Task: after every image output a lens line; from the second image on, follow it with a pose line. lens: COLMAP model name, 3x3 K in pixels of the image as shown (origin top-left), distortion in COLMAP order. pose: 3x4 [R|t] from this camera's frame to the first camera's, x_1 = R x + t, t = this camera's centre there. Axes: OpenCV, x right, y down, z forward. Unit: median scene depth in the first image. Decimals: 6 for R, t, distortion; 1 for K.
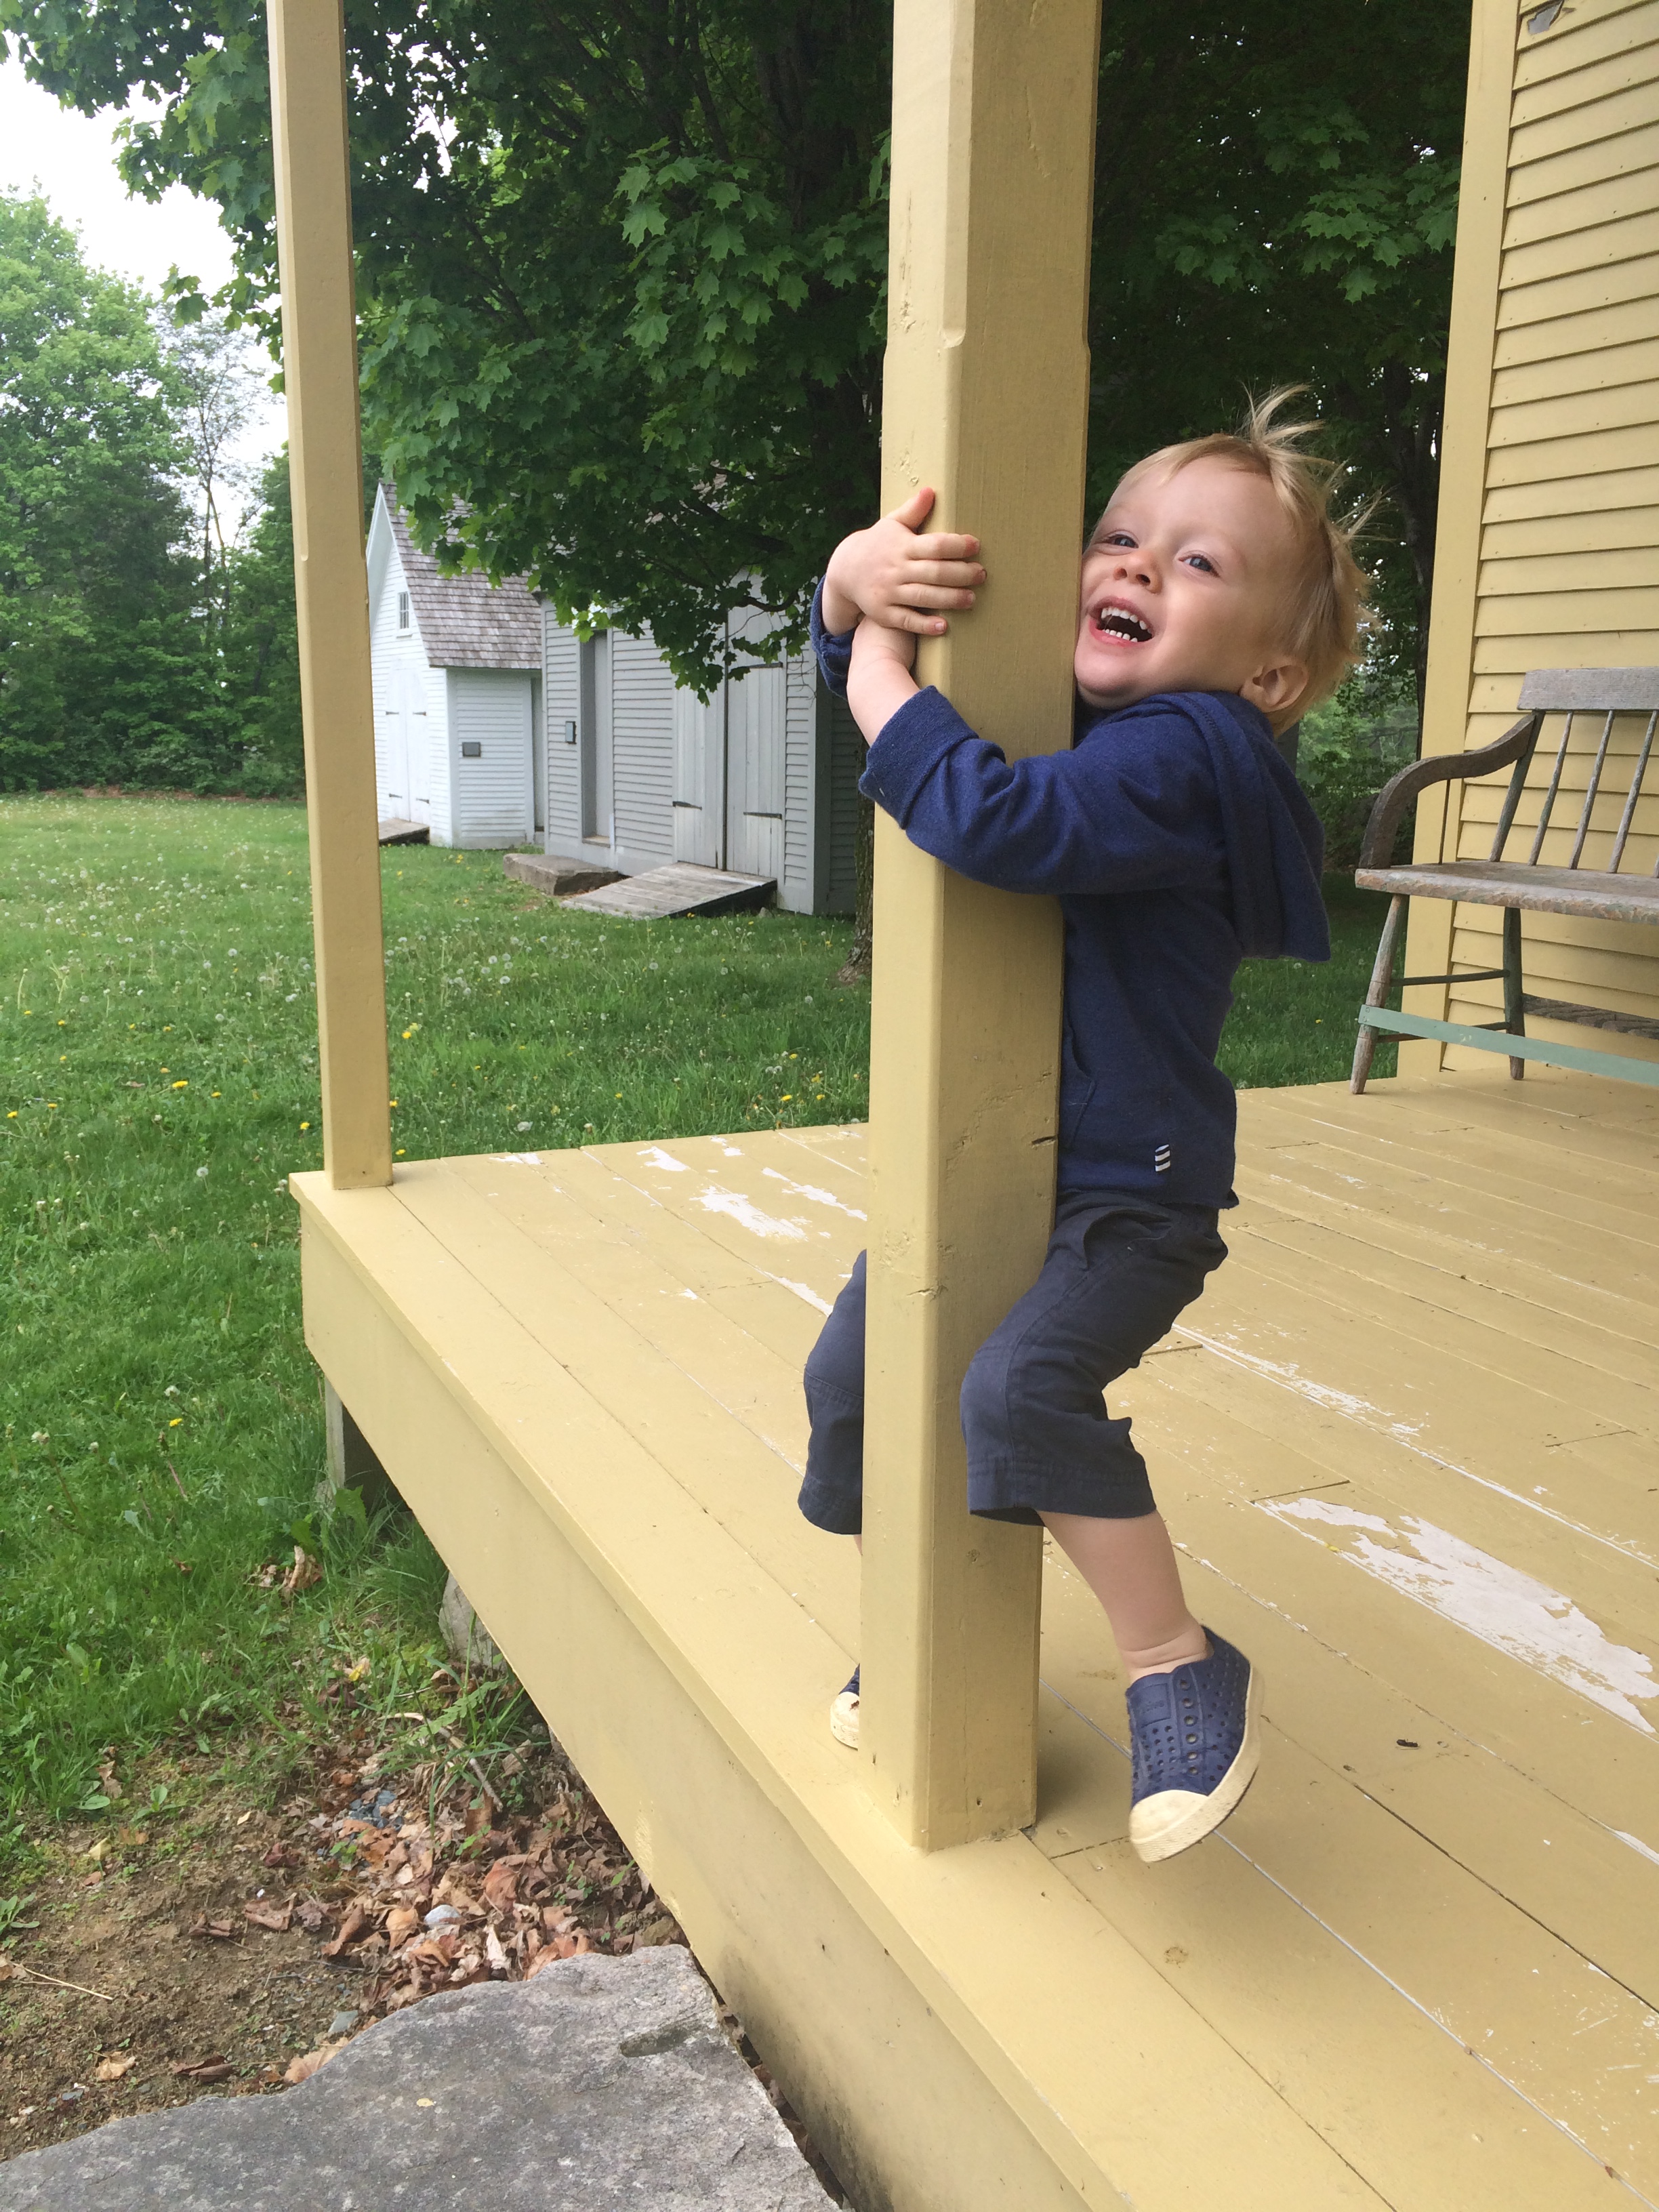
lens RADIAL K [[1898.9, 0, 829.5], [0, 1898.9, 1106.0], [0, 0, 1]] dist [0.106039, -0.137364]
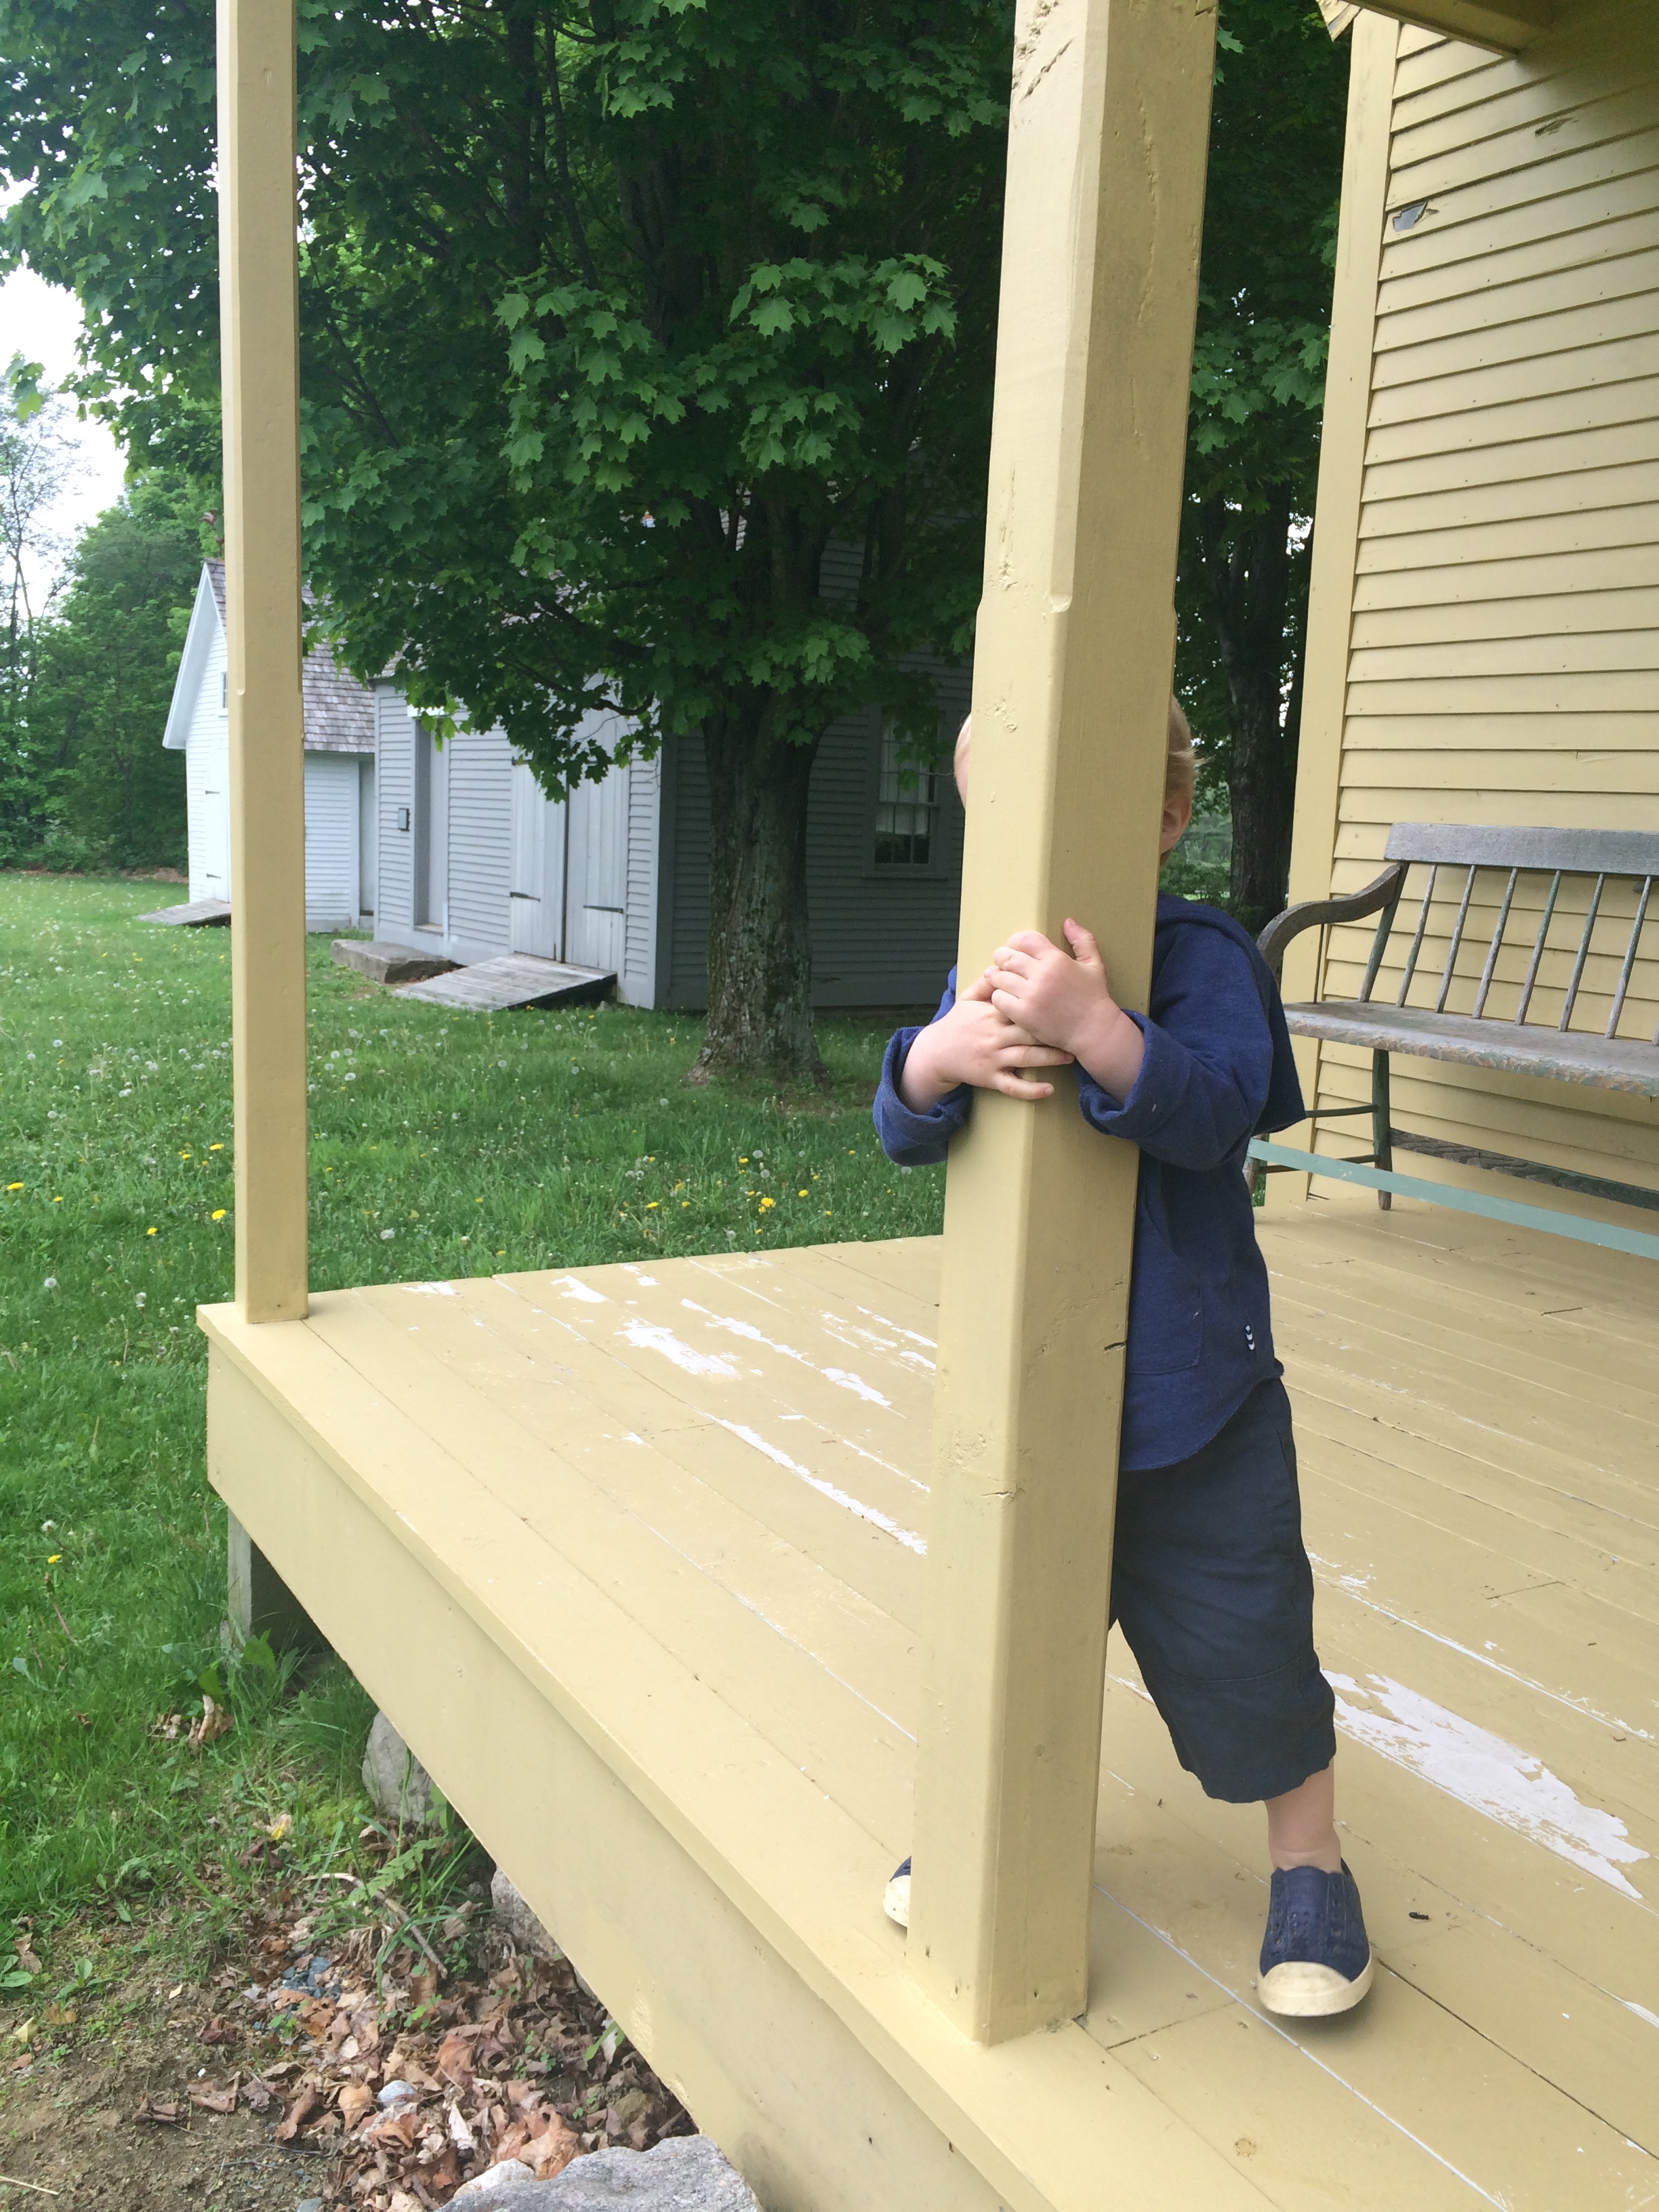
lens RADIAL K [[1907.4, 0, 812.5], [0, 1907.4, 1106.6], [0, 0, 1]] dist [0.088234, -0.110103]
pose [[0.995220, 0.014417, 0.096584, -0.055108], [-0.010433, 0.999079, -0.041629, -0.024184], [-0.097095, 0.040423, 0.994454, -0.010539]]
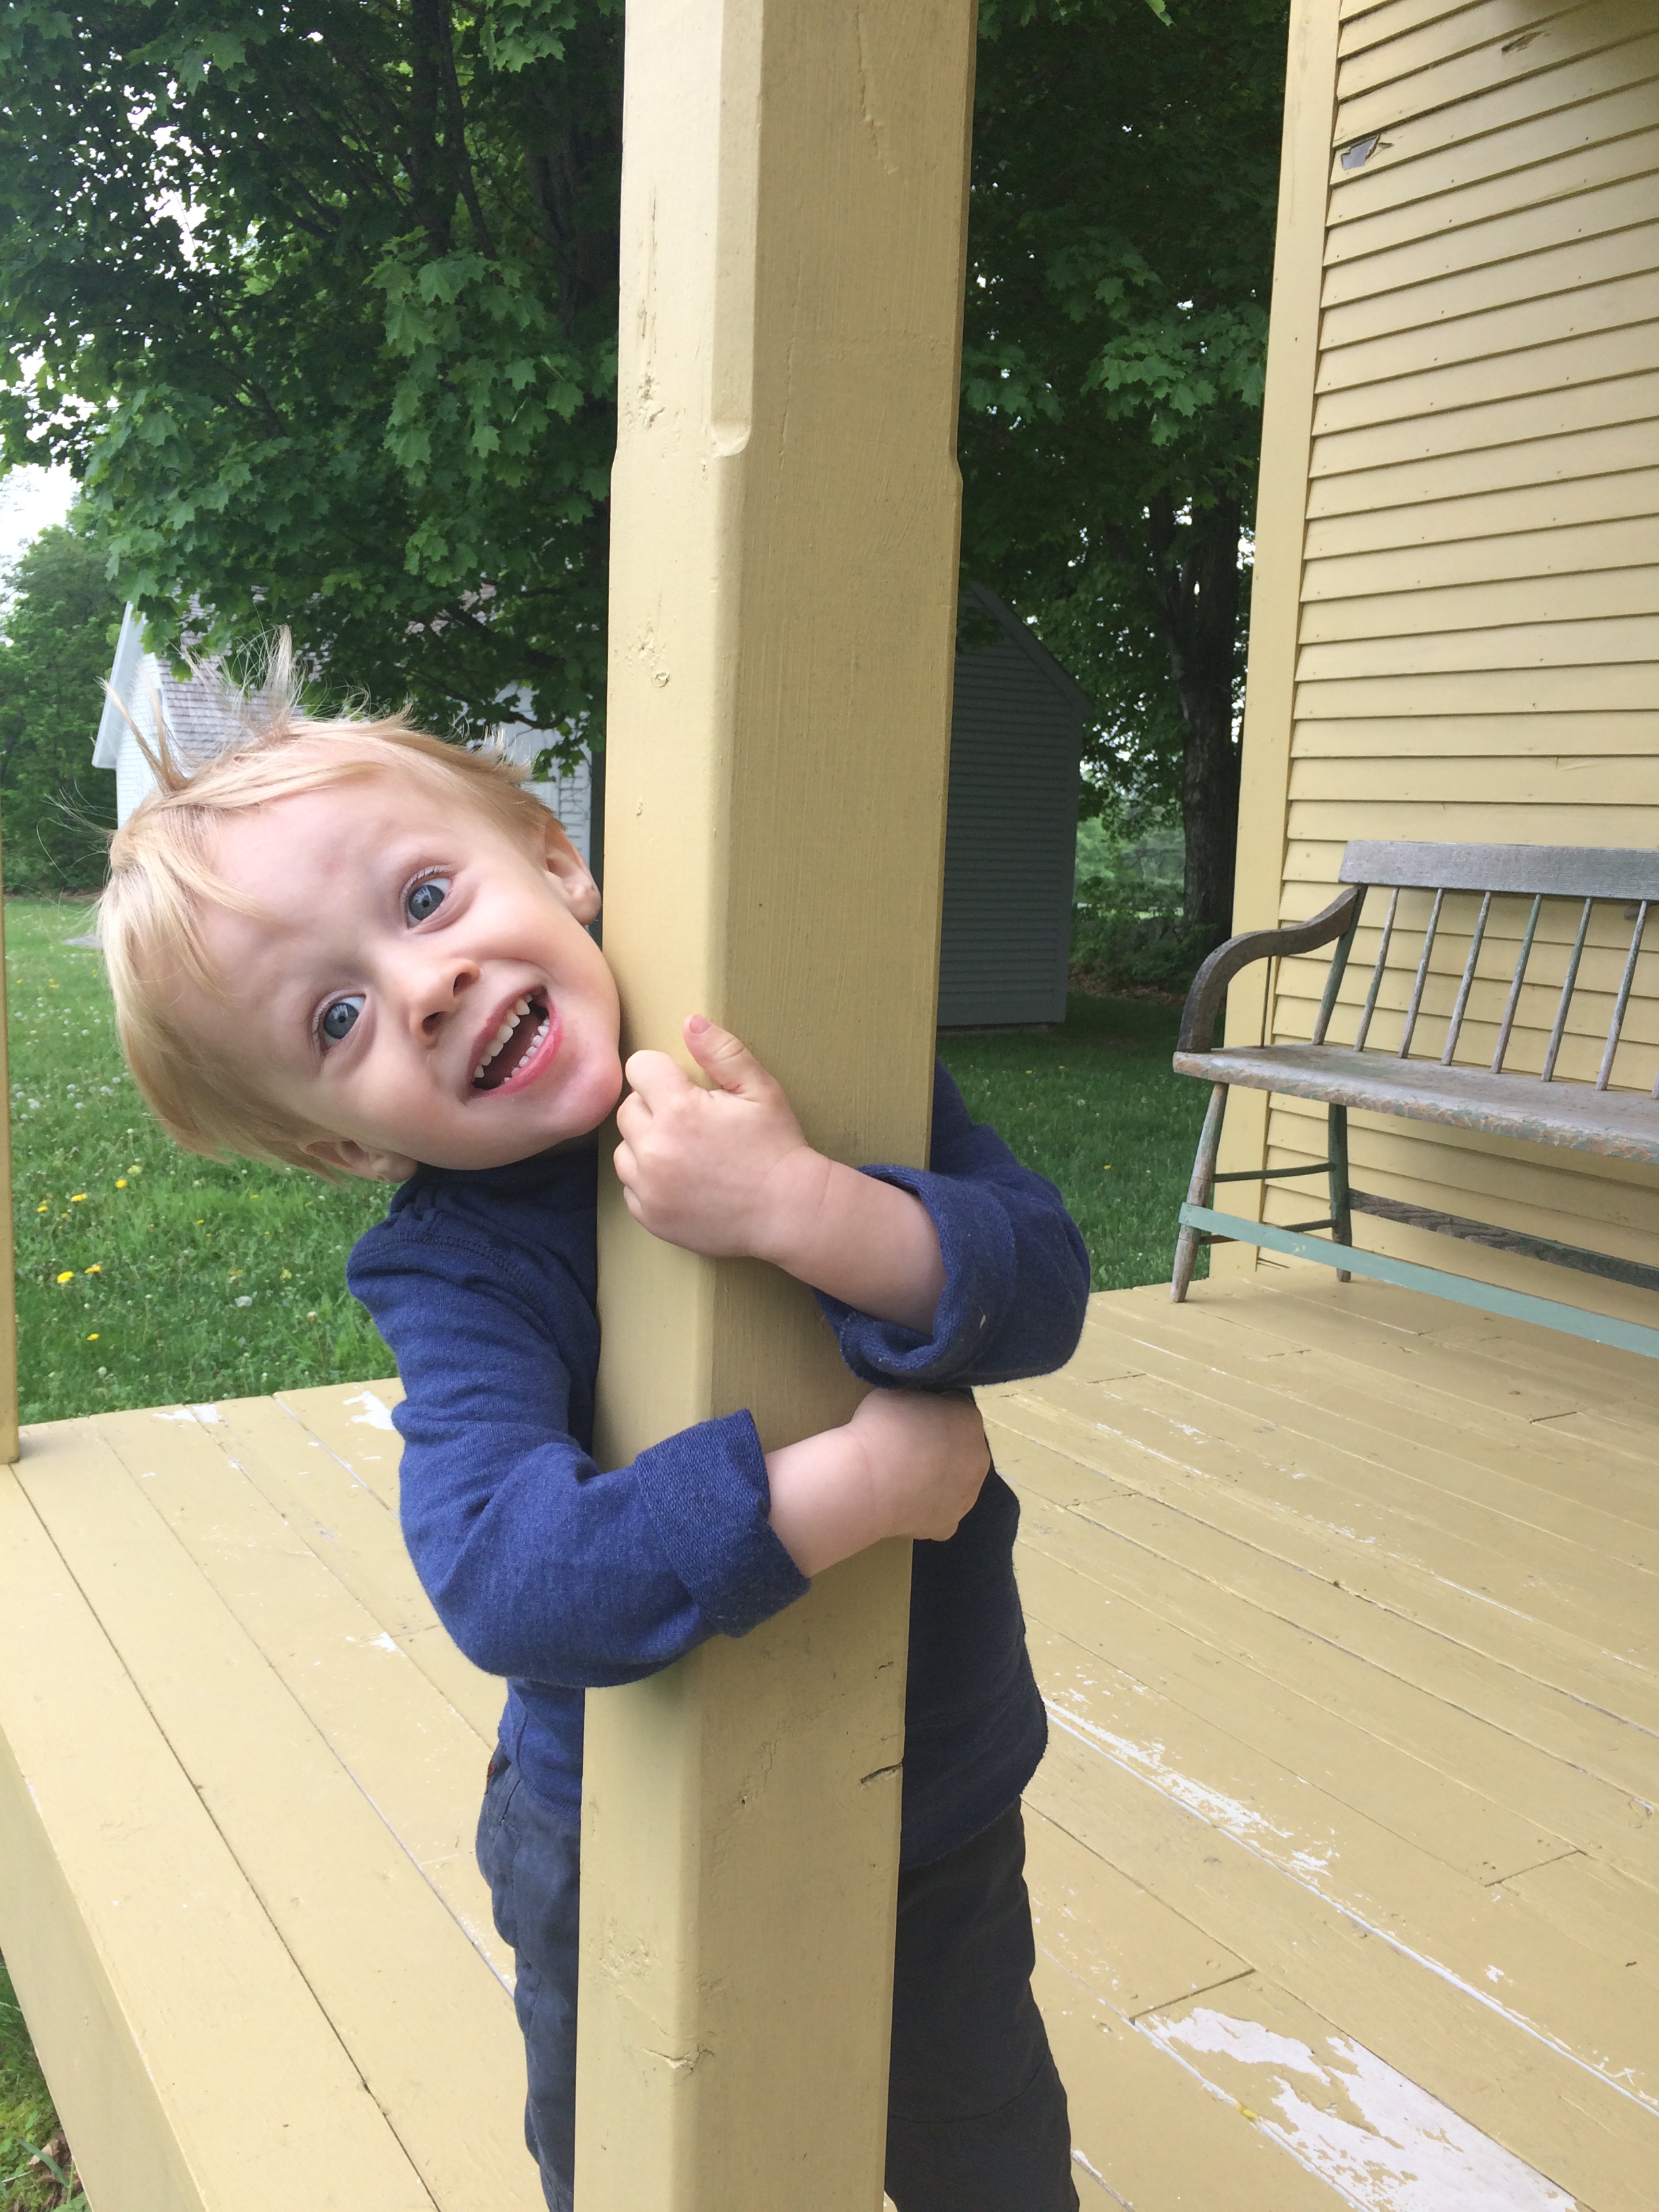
lens RADIAL K [[1853.1, 0, 829.5], [0, 1853.1, 1106.0], [0, 0, 1]] dist [0.086688, -0.118183]
pose [[0.993019, 0.006929, 0.117749, 0.009751], [-0.001414, 0.998901, -0.046855, -0.057480], [-0.117944, 0.046361, 0.991937, 0.148966]]
